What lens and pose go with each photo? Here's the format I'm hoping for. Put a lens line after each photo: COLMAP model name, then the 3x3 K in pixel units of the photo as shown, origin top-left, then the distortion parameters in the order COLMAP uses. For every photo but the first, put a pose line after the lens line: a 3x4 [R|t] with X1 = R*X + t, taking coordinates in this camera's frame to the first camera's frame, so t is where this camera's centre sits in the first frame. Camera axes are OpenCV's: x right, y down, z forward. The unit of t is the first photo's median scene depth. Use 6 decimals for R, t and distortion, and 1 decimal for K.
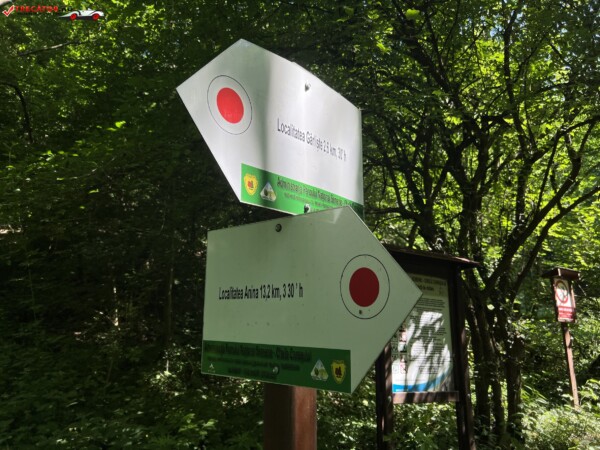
lens RADIAL K [[461.7, 0, 300.3], [0, 461.7, 225.0], [0, 0, 1]] dist [-0.002671, -0.000885]
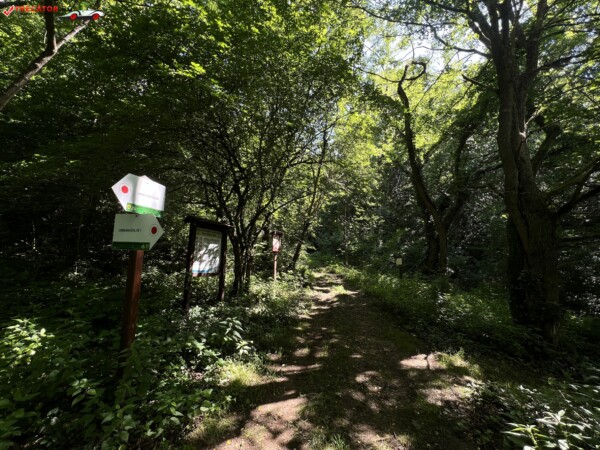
lens RADIAL K [[240.3, 0, 300.6], [0, 240.3, 225.3], [0, 0, 1]] dist [0.001108, 0.000077]
pose [[0.879183, 0.074947, 0.470553, 0.238662], [-0.115040, 0.991725, 0.056985, -0.204184], [-0.462388, -0.104232, 0.880530, -1.627013]]
